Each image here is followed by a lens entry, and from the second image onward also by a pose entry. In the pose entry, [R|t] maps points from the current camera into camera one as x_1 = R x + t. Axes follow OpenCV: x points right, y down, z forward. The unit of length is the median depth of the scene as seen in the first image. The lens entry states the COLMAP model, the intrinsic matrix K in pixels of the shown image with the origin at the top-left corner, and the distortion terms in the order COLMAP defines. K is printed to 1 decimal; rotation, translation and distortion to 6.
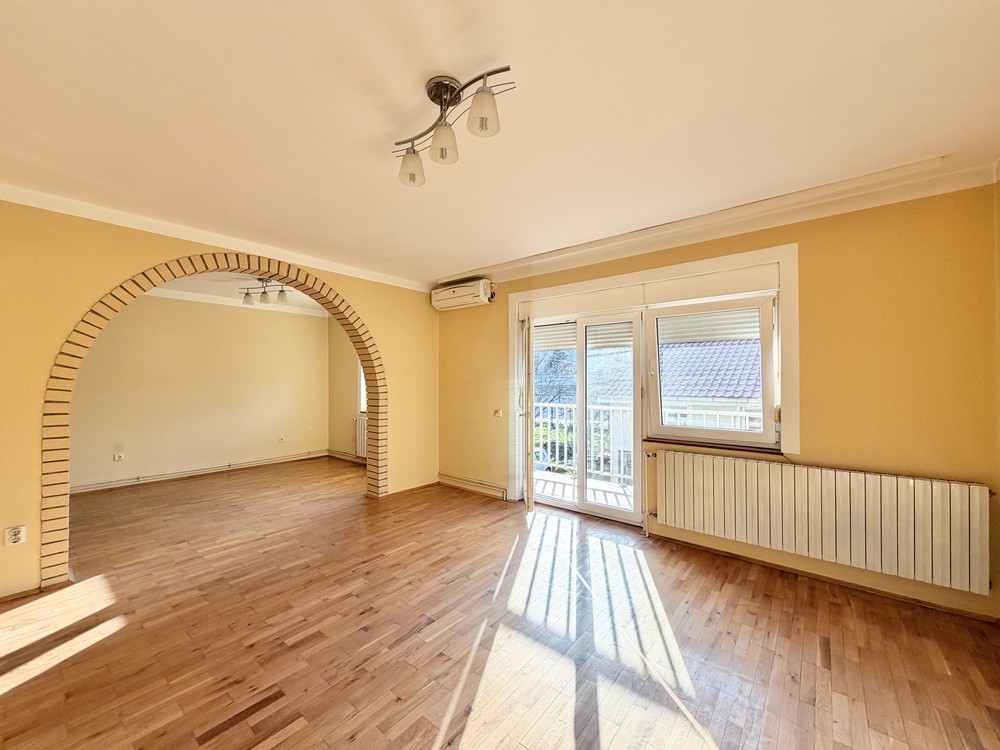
lens RADIAL K [[397.2, 0, 493.7], [0, 397.2, 375.7], [0, 0, 1]] dist [-0.000666, -0.000197]
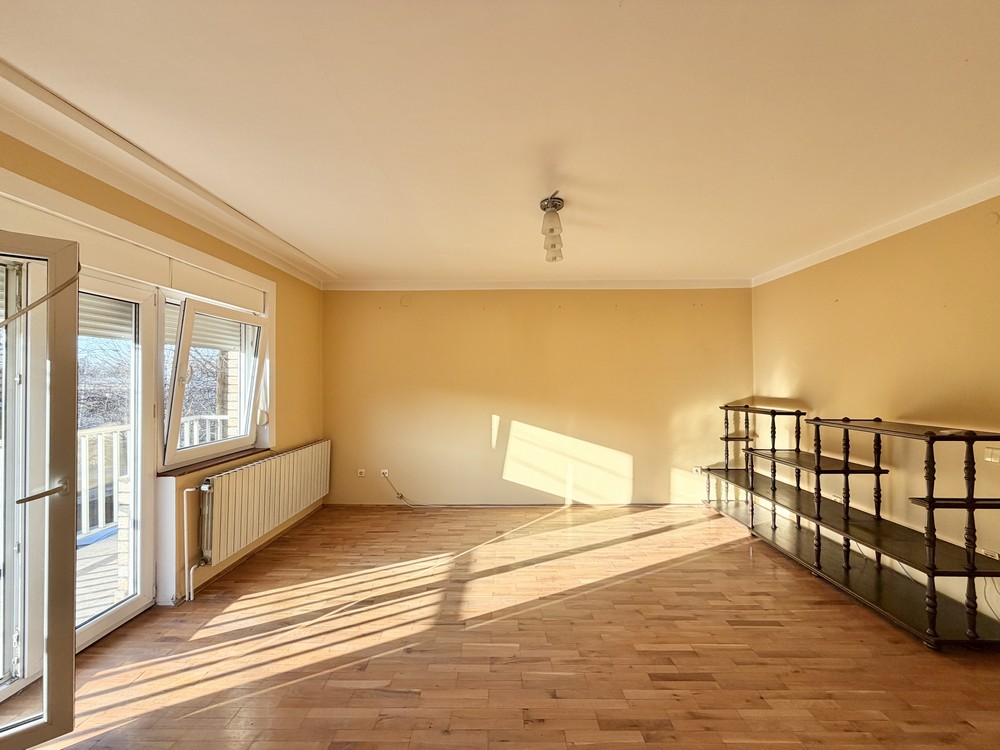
lens RADIAL K [[397.2, 0, 496.0], [0, 397.2, 379.2], [0, 0, 1]] dist [-0.000666, -0.000197]
pose [[-0.628139, 0.006048, 0.778078, -0.920177], [-0.007060, 0.999884, -0.013472, -0.012586], [-0.778069, -0.013955, -0.628023, 1.663933]]
